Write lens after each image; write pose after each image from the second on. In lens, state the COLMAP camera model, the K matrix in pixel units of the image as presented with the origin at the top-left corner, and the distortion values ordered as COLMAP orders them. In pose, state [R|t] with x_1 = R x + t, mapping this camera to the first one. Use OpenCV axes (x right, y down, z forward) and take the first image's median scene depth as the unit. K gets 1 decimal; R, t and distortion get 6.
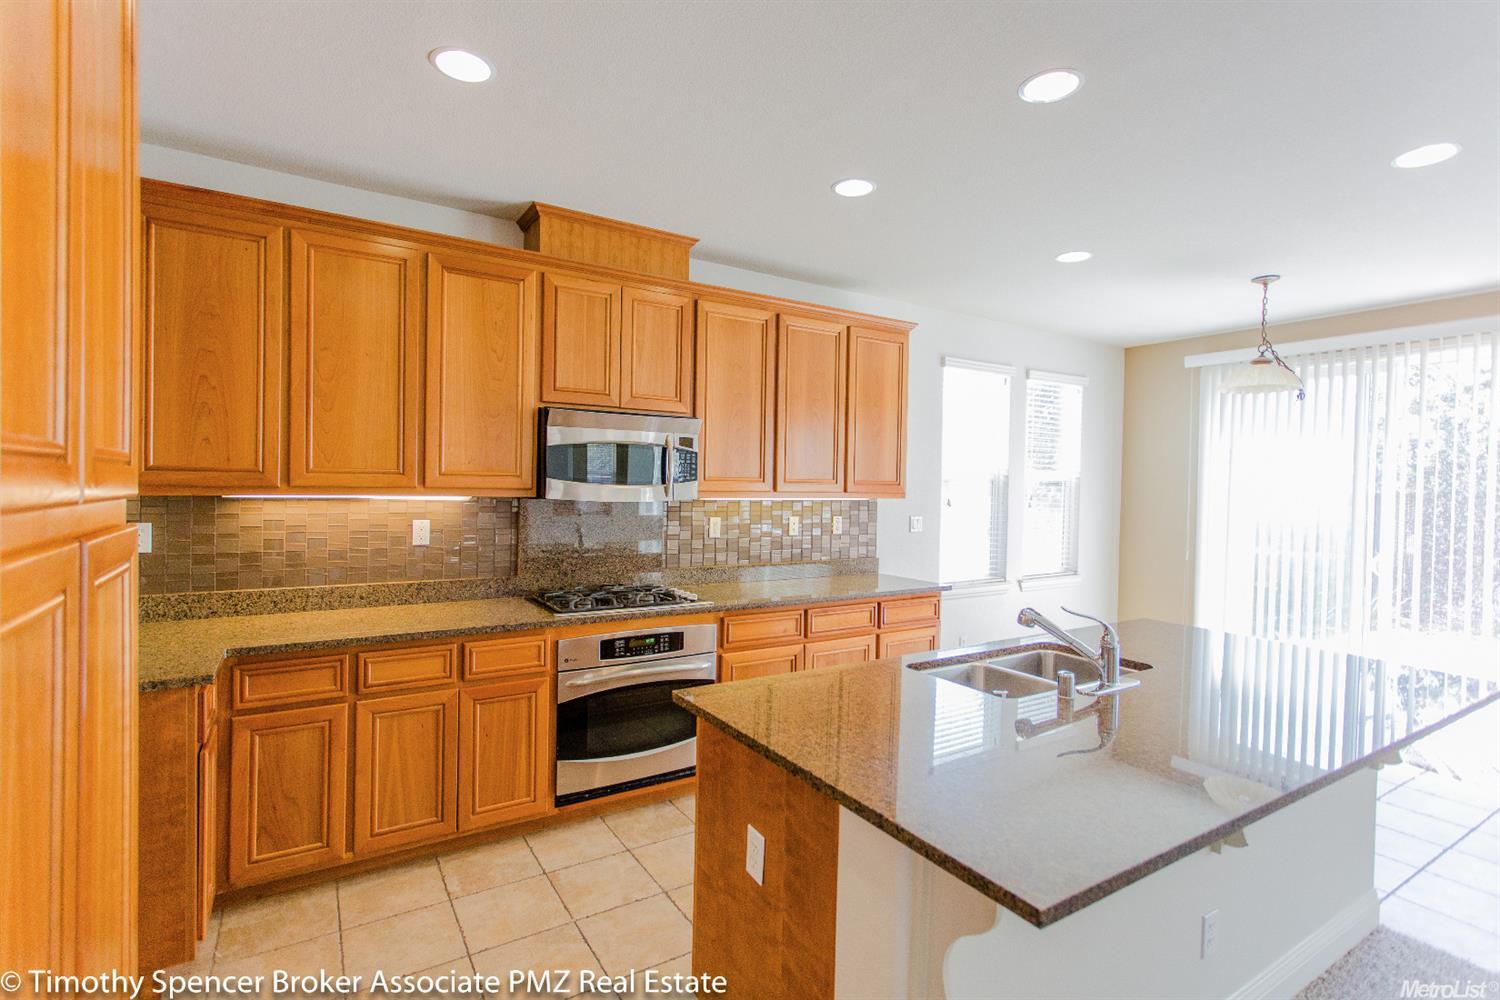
lens RADIAL K [[709.5, 0, 743.2], [0, 709.5, 493.3], [0, 0, 1]] dist [-0.000673, -0.000020]
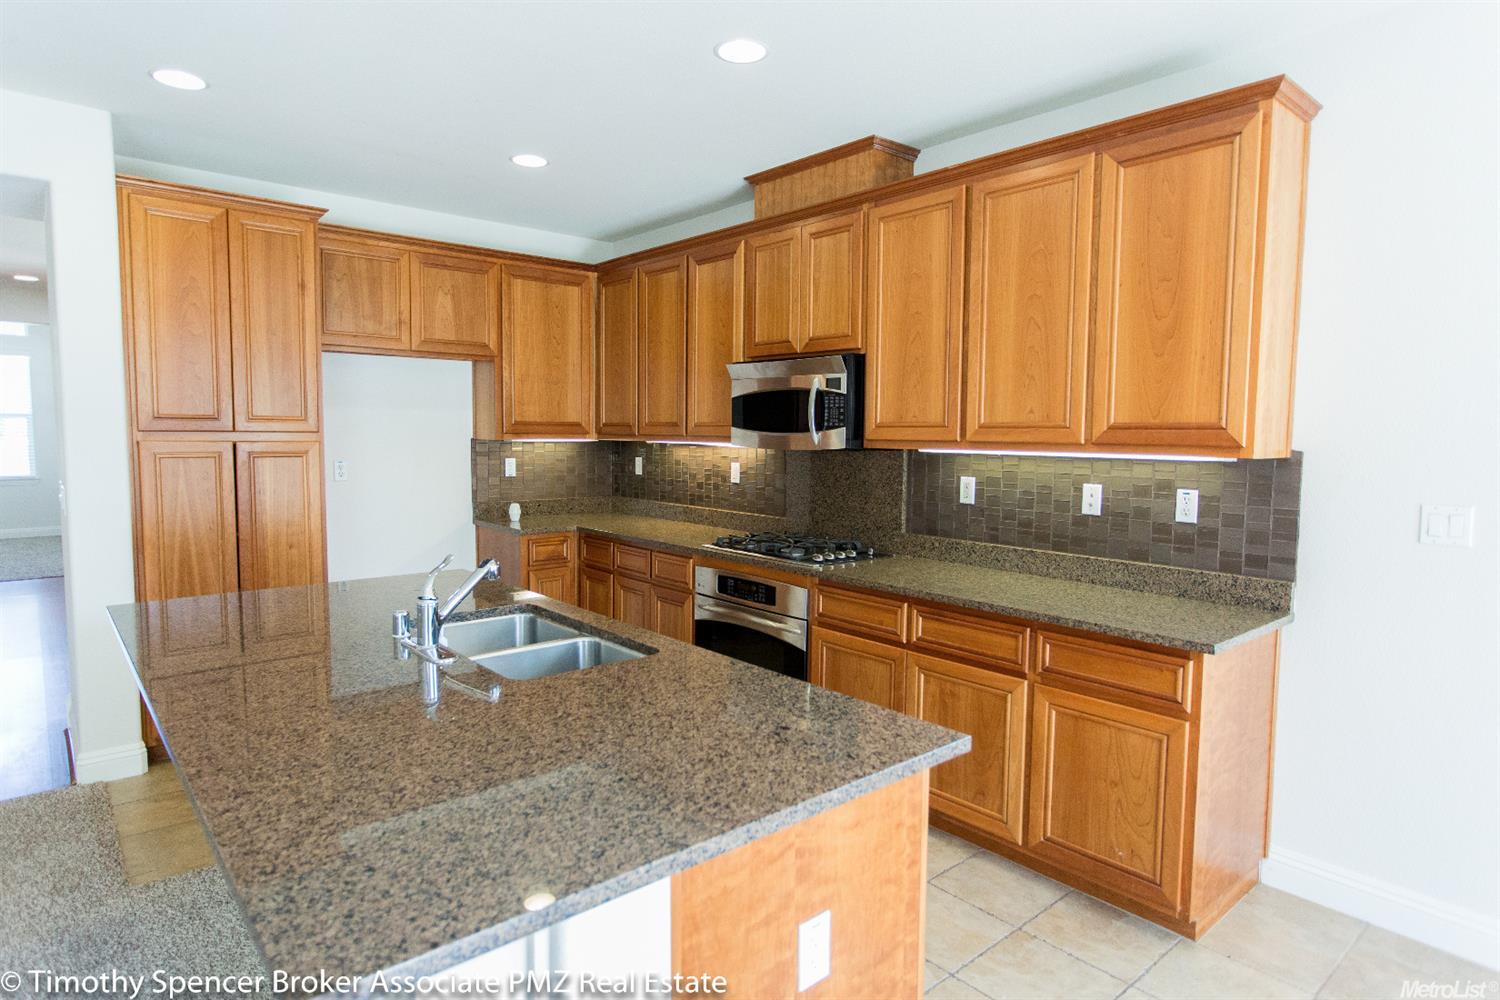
lens RADIAL K [[882.3, 0, 750.0], [0, 882.3, 500.0], [0, 0, 1]] dist [-0.008242, 0.003348]
pose [[0.144812, 0.061924, -0.987520, 1.077740], [-0.020210, 0.998017, 0.059619, 0.009616], [0.989253, 0.011324, 0.145776, 0.802250]]
